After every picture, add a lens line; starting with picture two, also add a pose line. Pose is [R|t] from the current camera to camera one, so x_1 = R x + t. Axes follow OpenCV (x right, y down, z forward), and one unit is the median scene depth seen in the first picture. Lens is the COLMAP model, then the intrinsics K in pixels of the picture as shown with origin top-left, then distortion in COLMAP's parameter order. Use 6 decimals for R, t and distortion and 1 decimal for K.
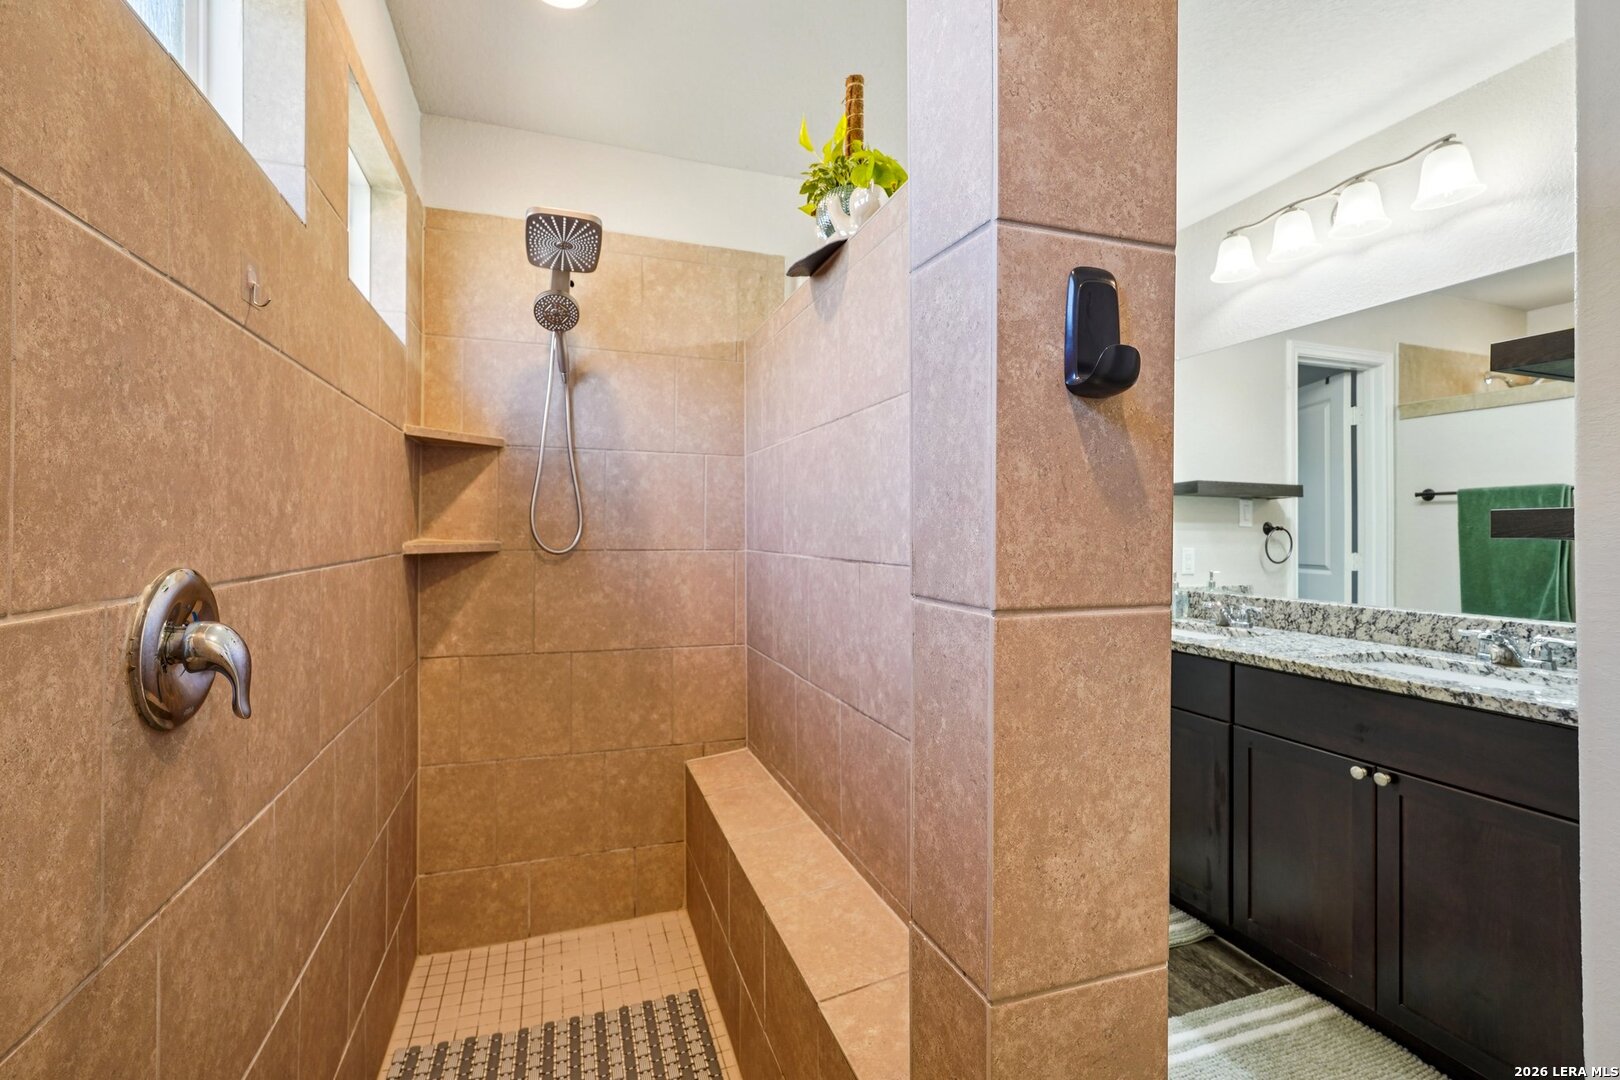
lens RADIAL K [[723.7, 0, 809.0], [0, 723.7, 534.0], [0, 0, 1]] dist [-0.015270, 0.005570]
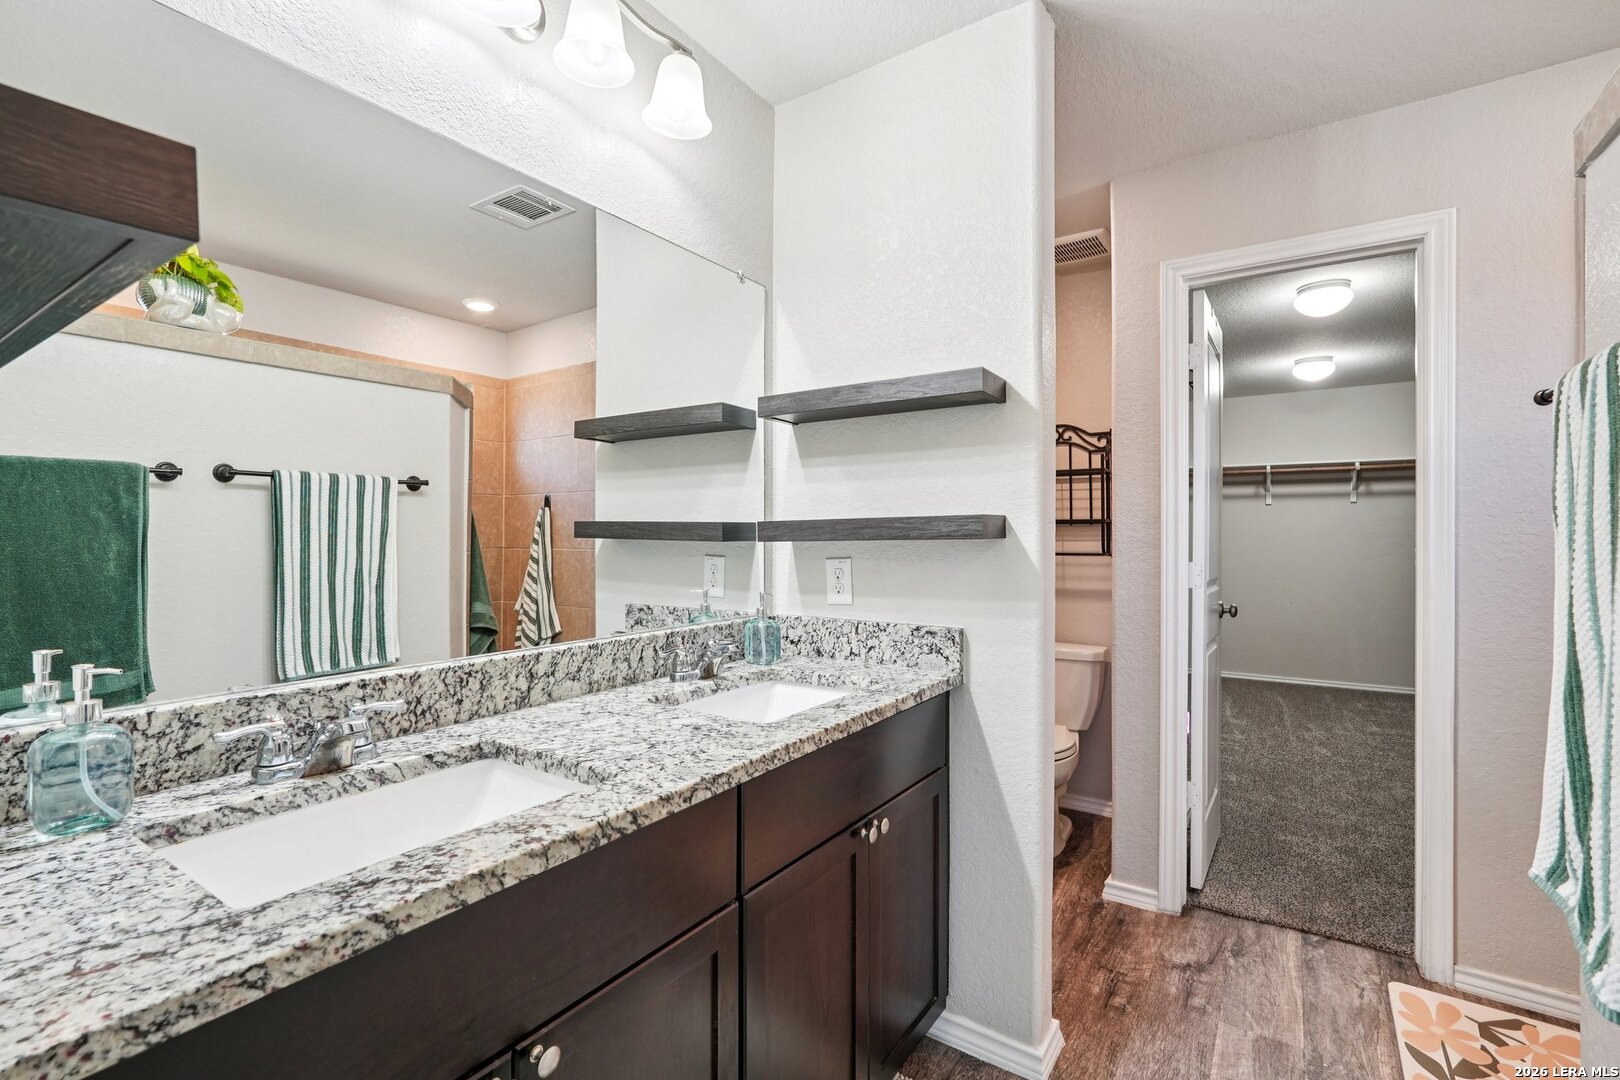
lens RADIAL K [[723.7, 0, 804.7], [0, 723.7, 535.3], [0, 0, 1]] dist [-0.015270, 0.005570]
pose [[-0.588991, -0.002919, 0.808134, 0.137021], [0.000091, 0.999993, 0.003678, -0.001864], [-0.808140, 0.002240, -0.588987, 1.270606]]
